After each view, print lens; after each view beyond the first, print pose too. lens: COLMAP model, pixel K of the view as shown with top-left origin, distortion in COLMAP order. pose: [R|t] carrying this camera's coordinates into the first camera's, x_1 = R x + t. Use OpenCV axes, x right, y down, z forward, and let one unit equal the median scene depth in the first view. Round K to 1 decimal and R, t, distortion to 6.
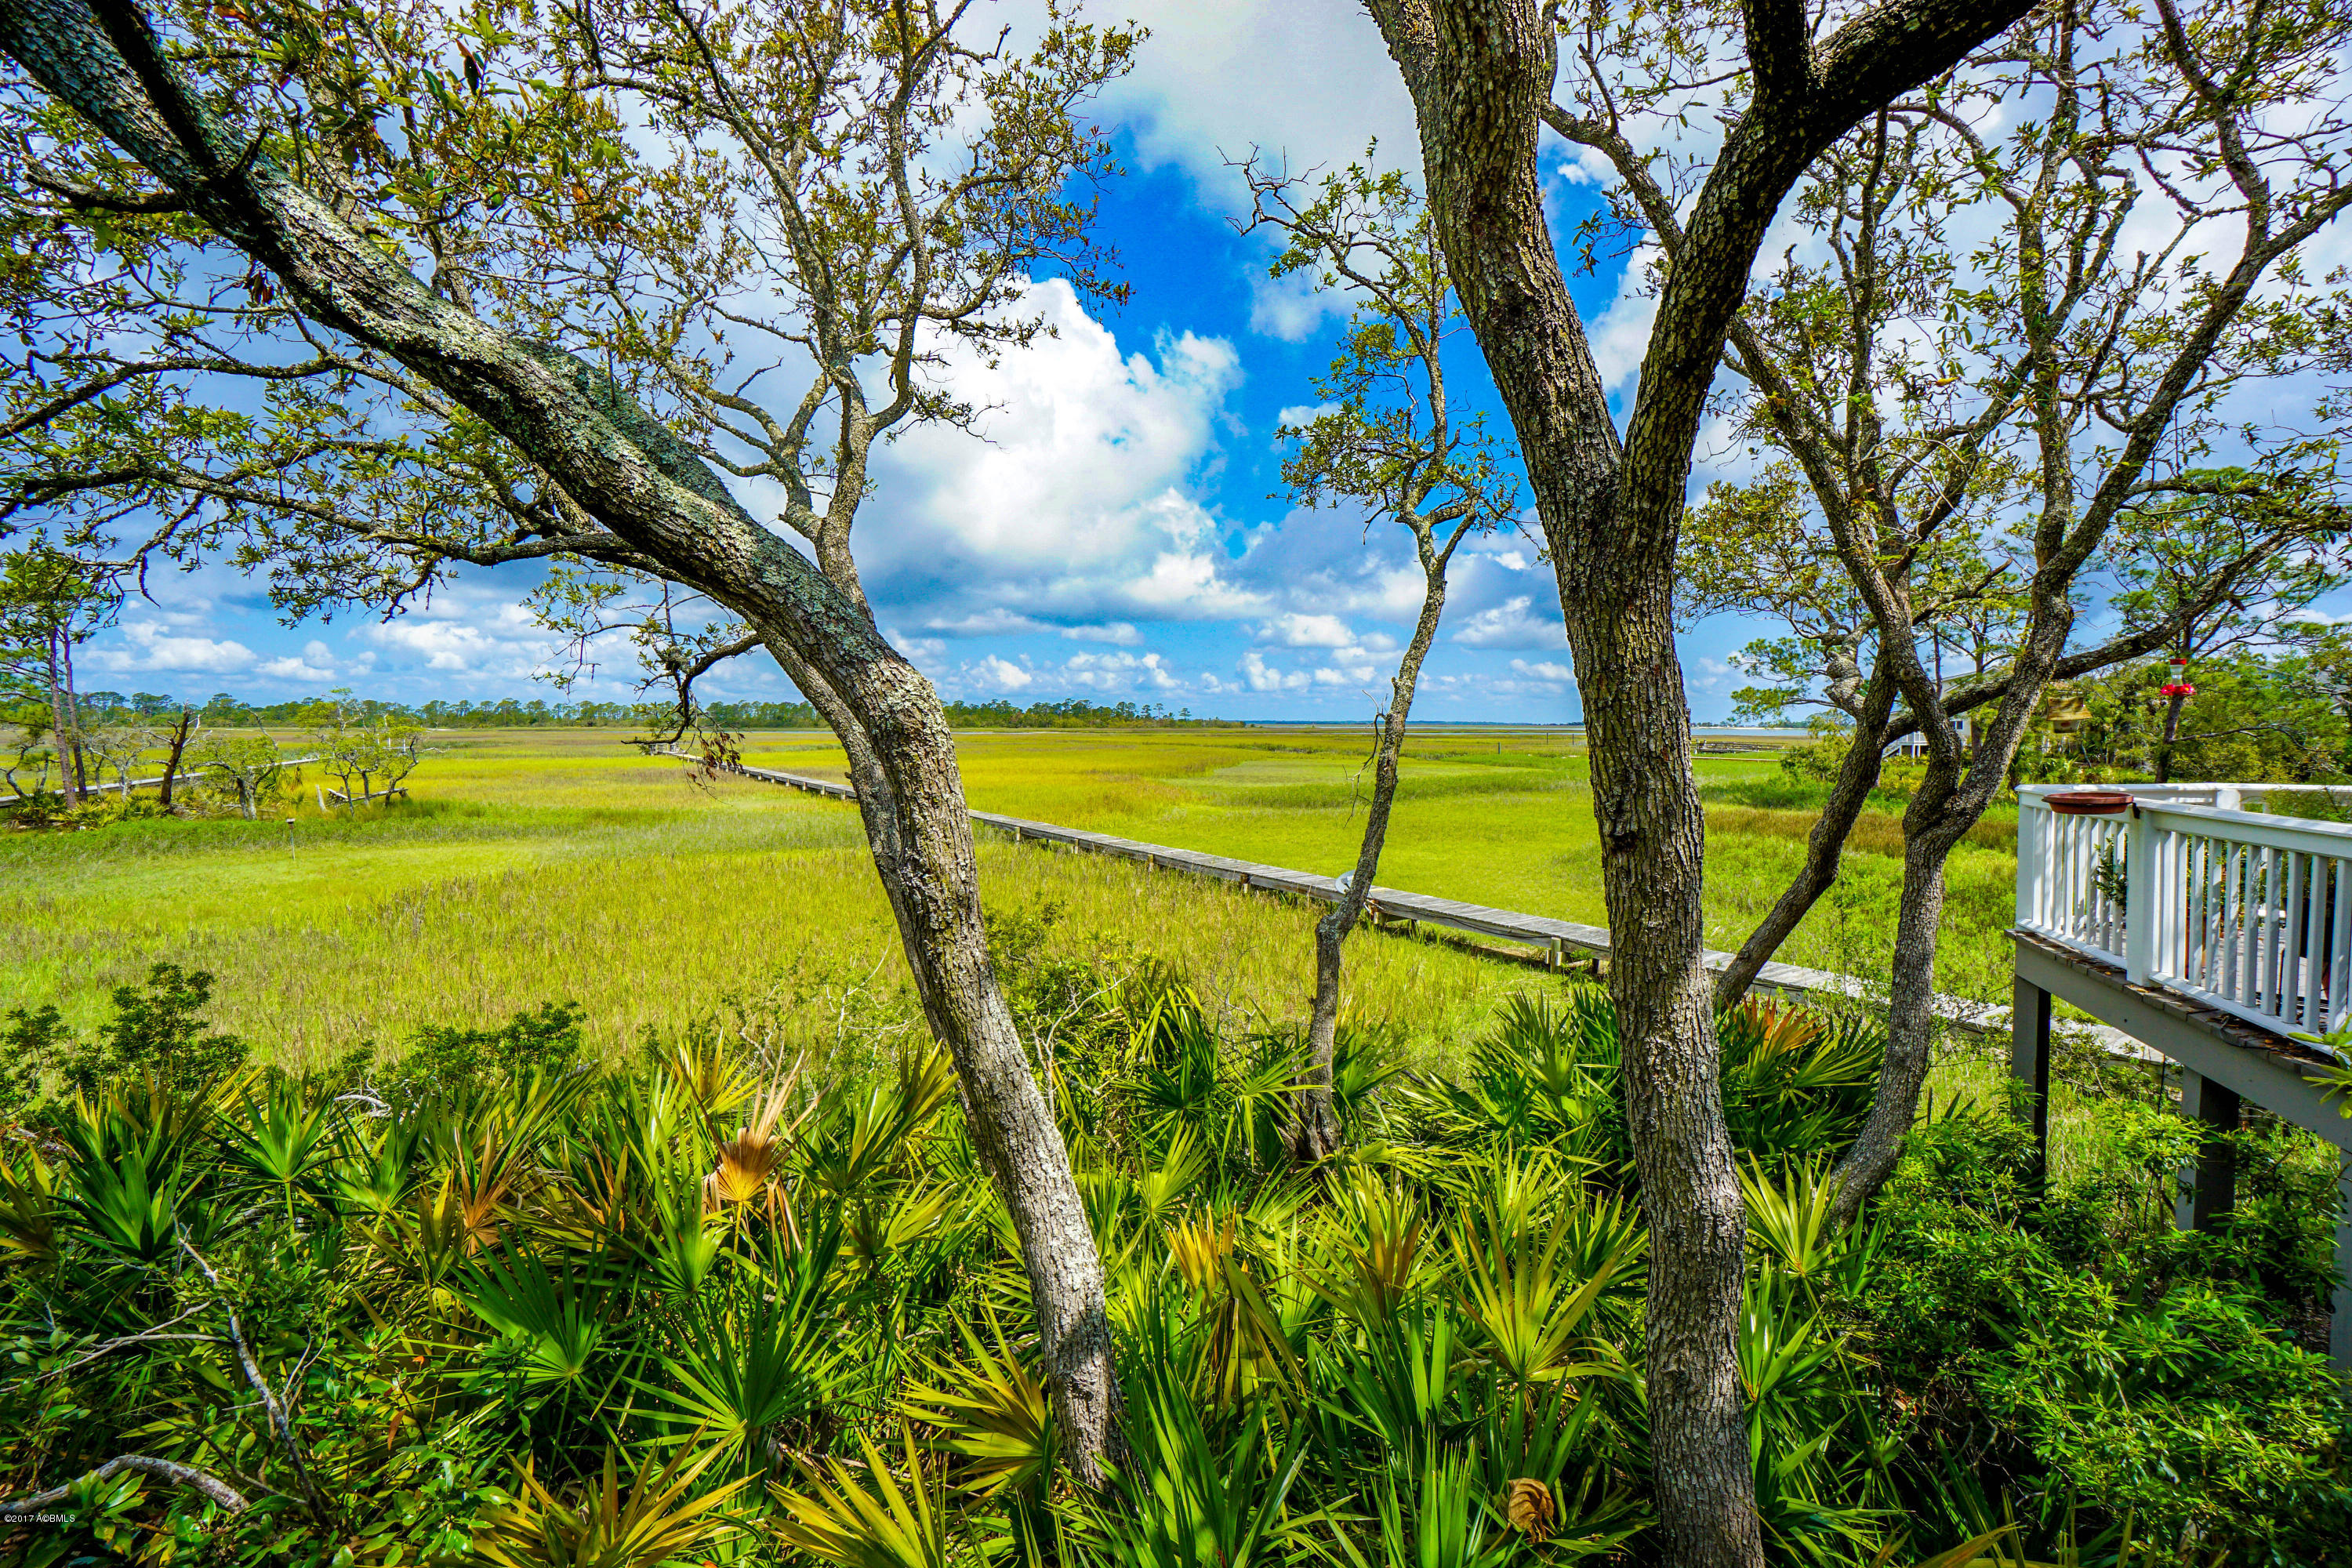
lens RADIAL K [[1037.5, 0, 1170.8], [0, 1037.5, 776.8], [0, 0, 1]] dist [-0.068130, 0.024481]
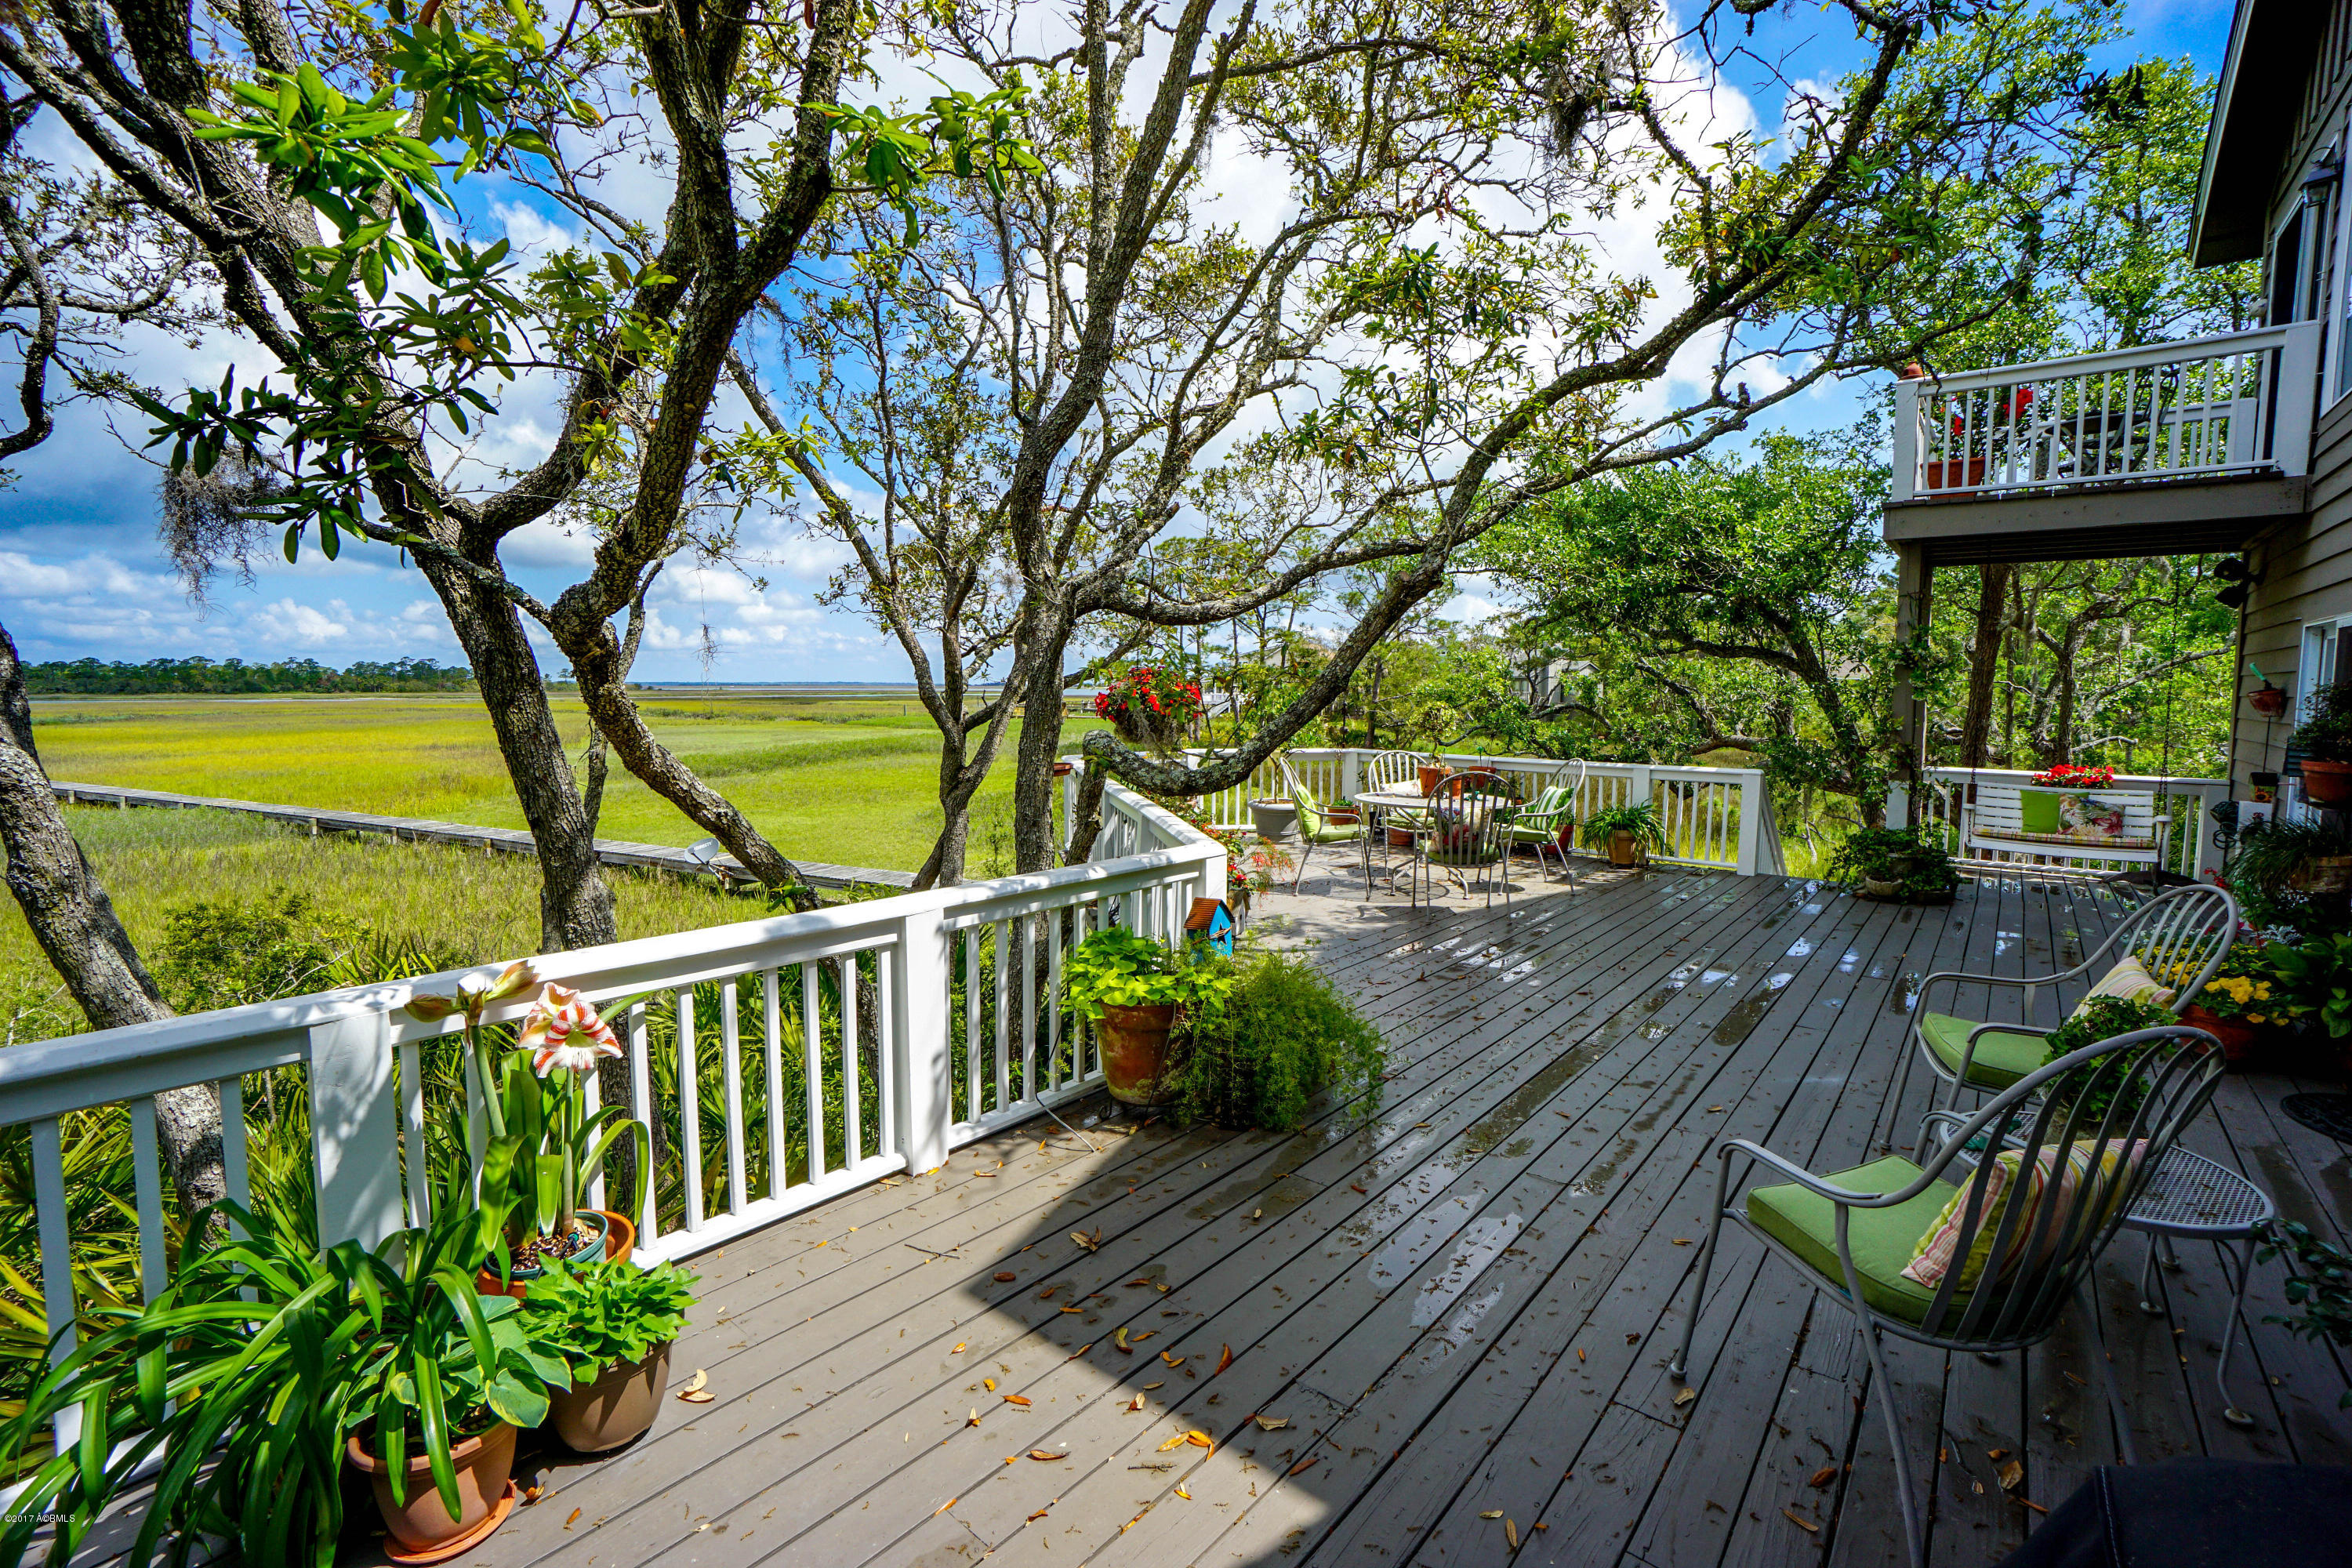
lens RADIAL K [[1037.5, 0, 1170.8], [0, 1037.5, 776.8], [0, 0, 1]] dist [-0.068130, 0.024481]
pose [[0.854334, -0.047882, 0.517515, 0.041448], [0.027841, 0.998534, 0.046426, -0.006604], [-0.518979, -0.025255, 0.854414, -0.103828]]
